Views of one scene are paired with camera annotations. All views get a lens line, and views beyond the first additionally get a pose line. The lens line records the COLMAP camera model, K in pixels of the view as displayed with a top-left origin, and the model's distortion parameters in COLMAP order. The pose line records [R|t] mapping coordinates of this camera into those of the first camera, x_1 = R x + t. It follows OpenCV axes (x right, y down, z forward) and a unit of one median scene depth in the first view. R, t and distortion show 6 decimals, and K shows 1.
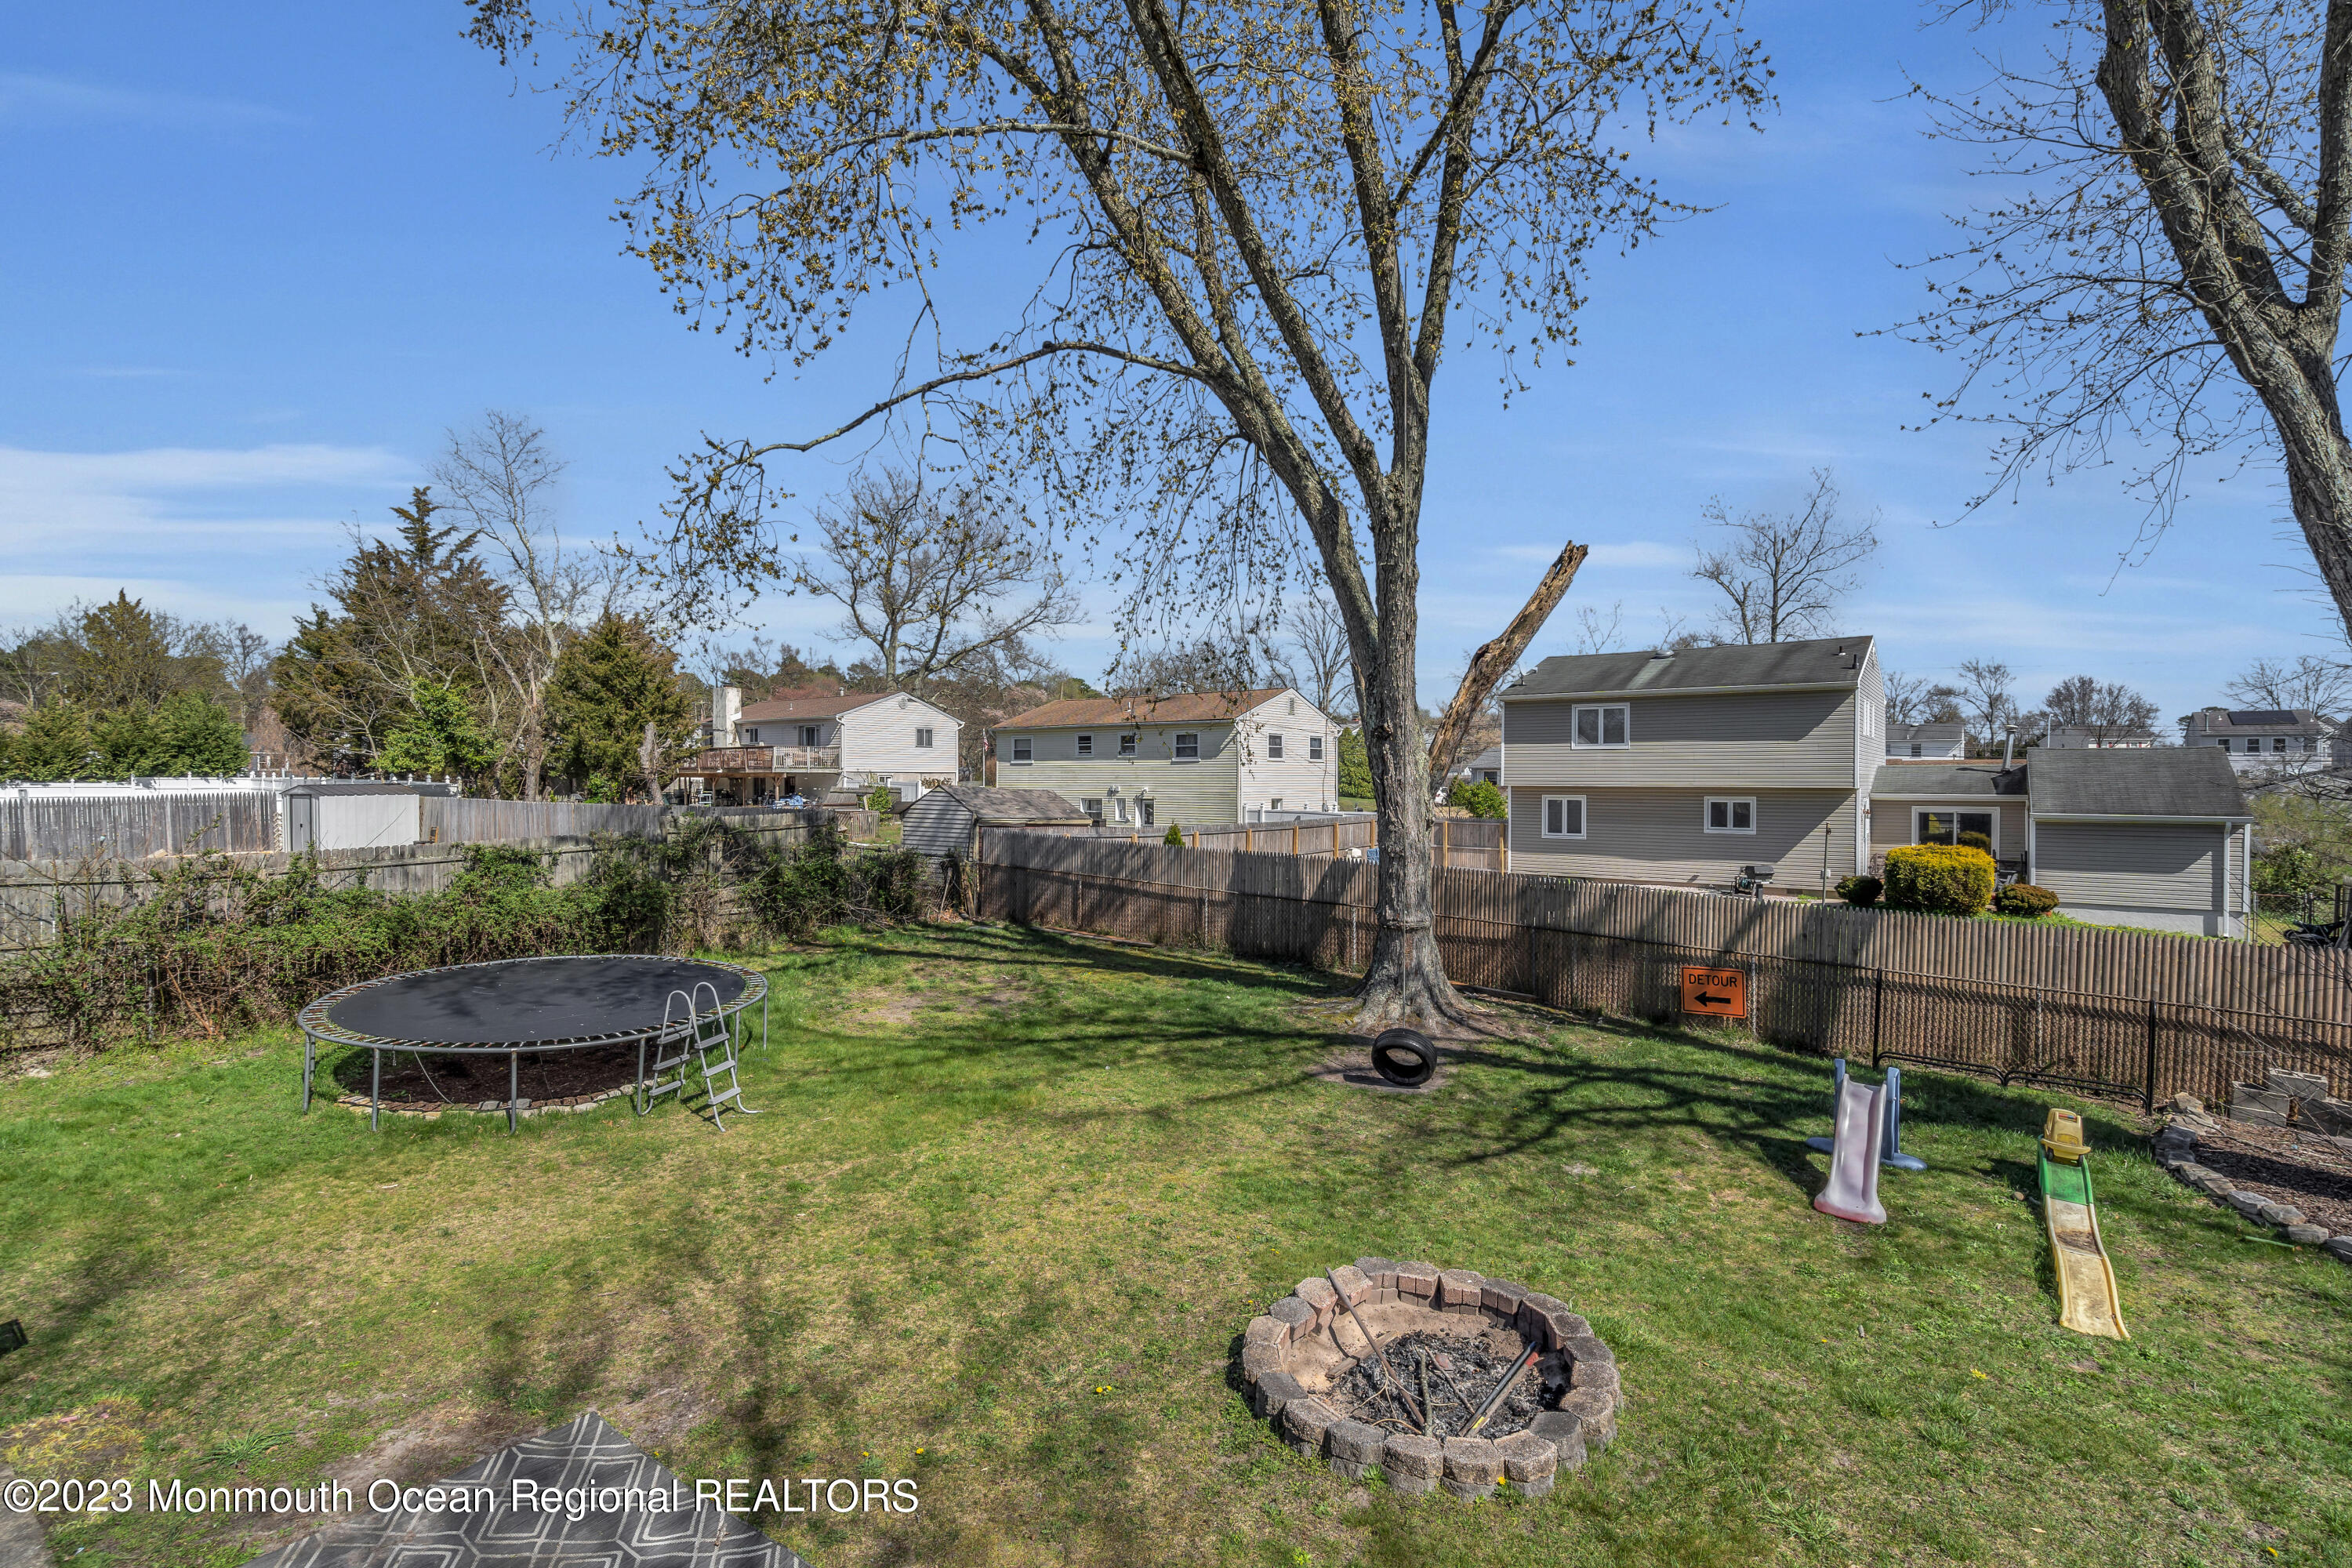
lens RADIAL K [[1108.5, 0, 1180.2], [0, 1108.5, 782.9], [0, 0, 1]] dist [0.002090, -0.000299]
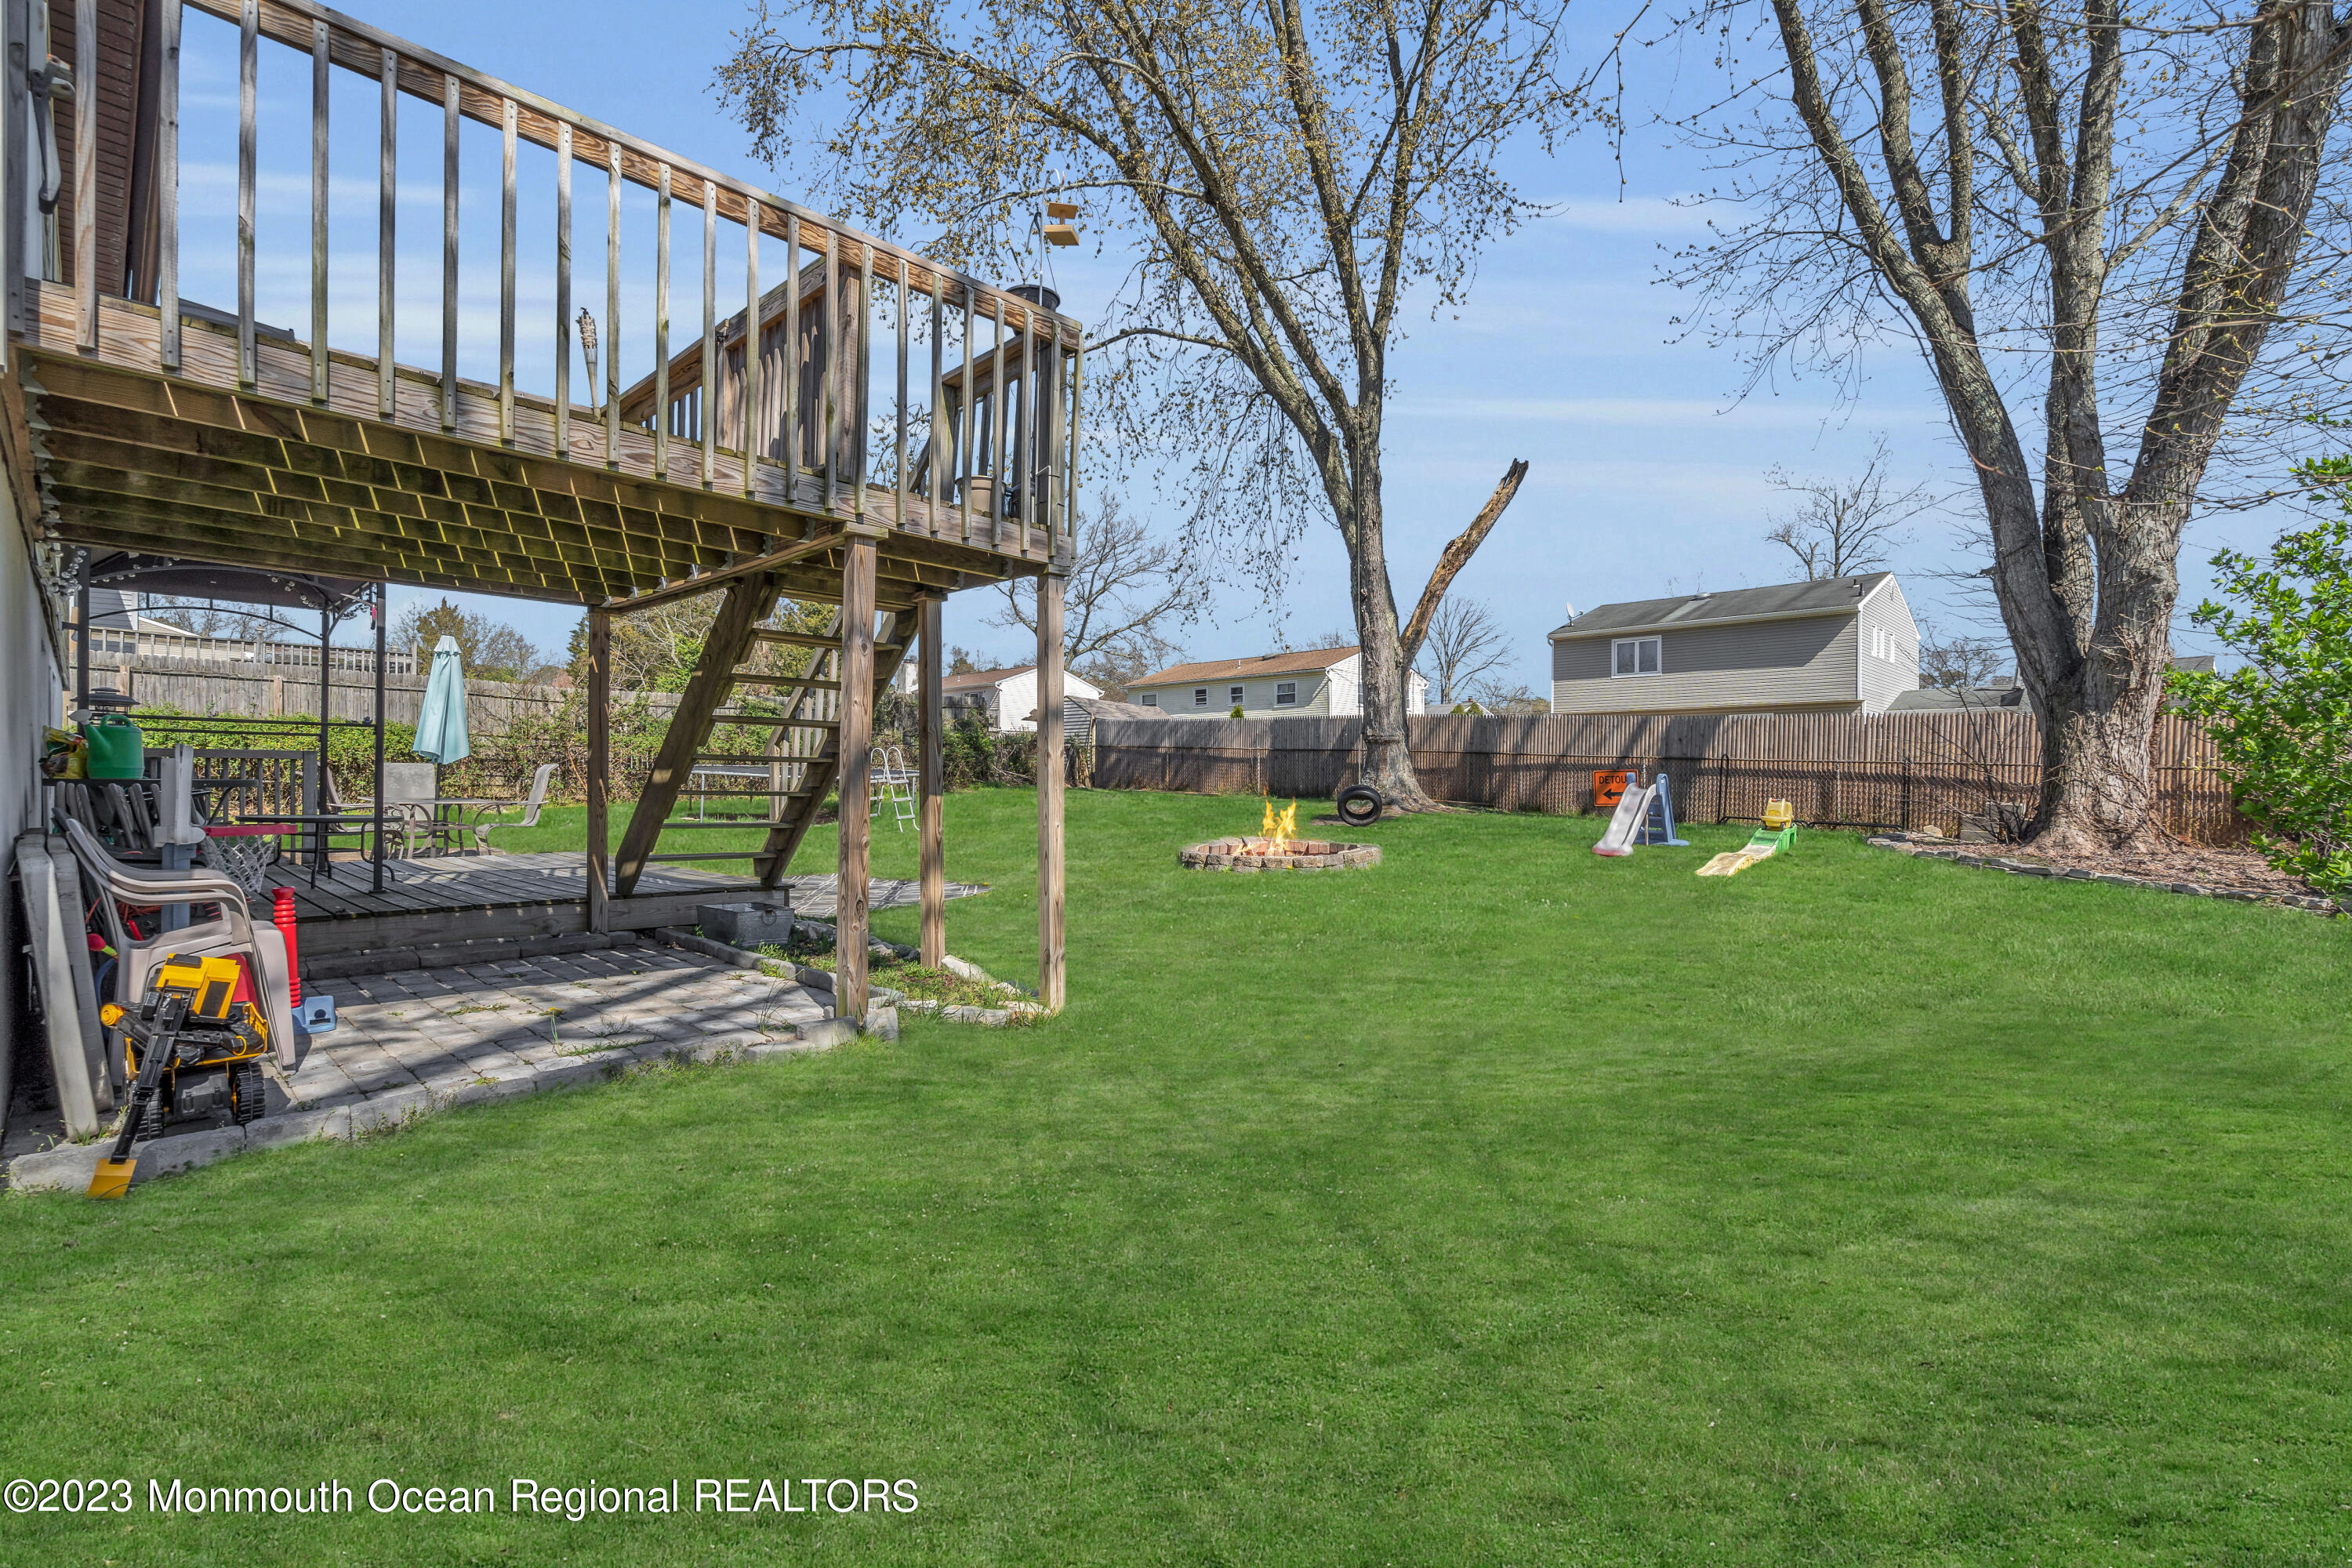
lens RADIAL K [[1066.2, 0, 1183.7], [0, 1066.2, 784.3], [0, 0, 1]] dist [-0.001916, 0.000610]
pose [[0.991152, -0.000868, -0.132727, 0.137048], [0.000188, 0.999987, -0.005140, 0.190779], [0.132730, 0.005070, 0.991139, -0.339810]]
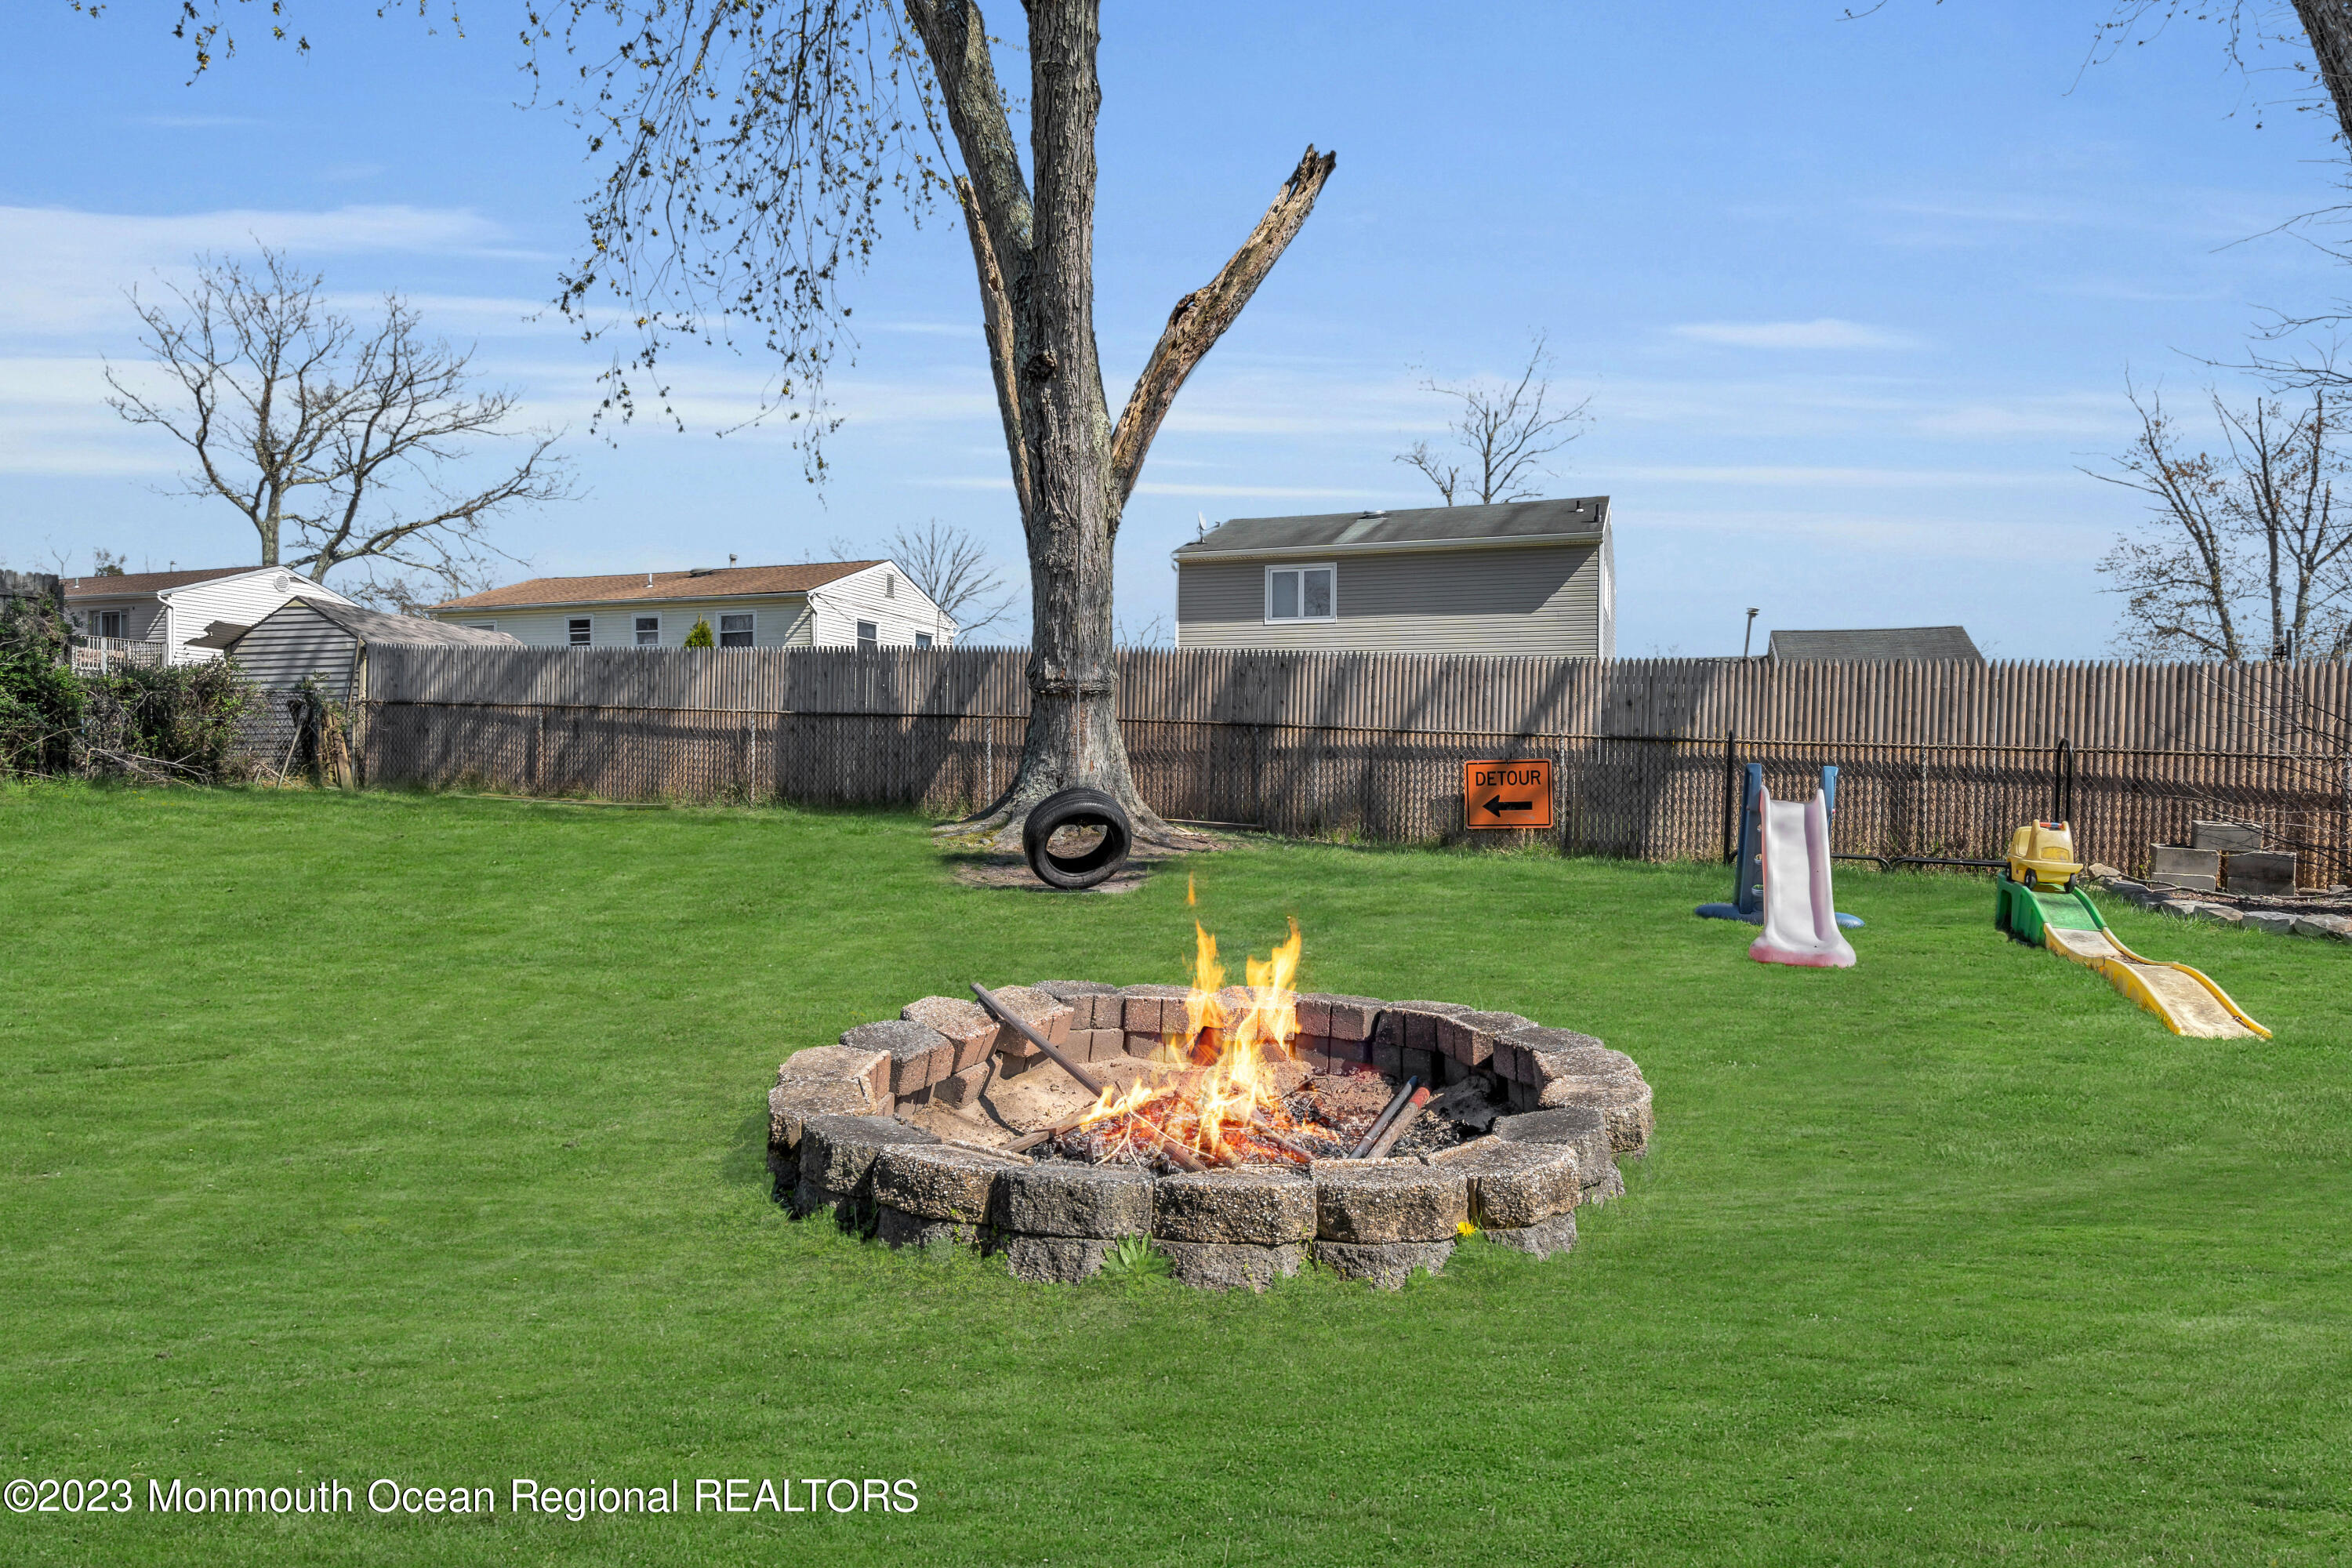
lens RADIAL K [[1408.9, 0, 1172.6], [0, 1408.9, 782.9], [0, 0, 1]] dist [0.004848, -0.002792]
pose [[0.955702, 0.001428, 0.294334, 0.021139], [-0.000026, 0.999989, -0.004767, 0.185835], [-0.294337, 0.004549, 0.955691, 0.221854]]
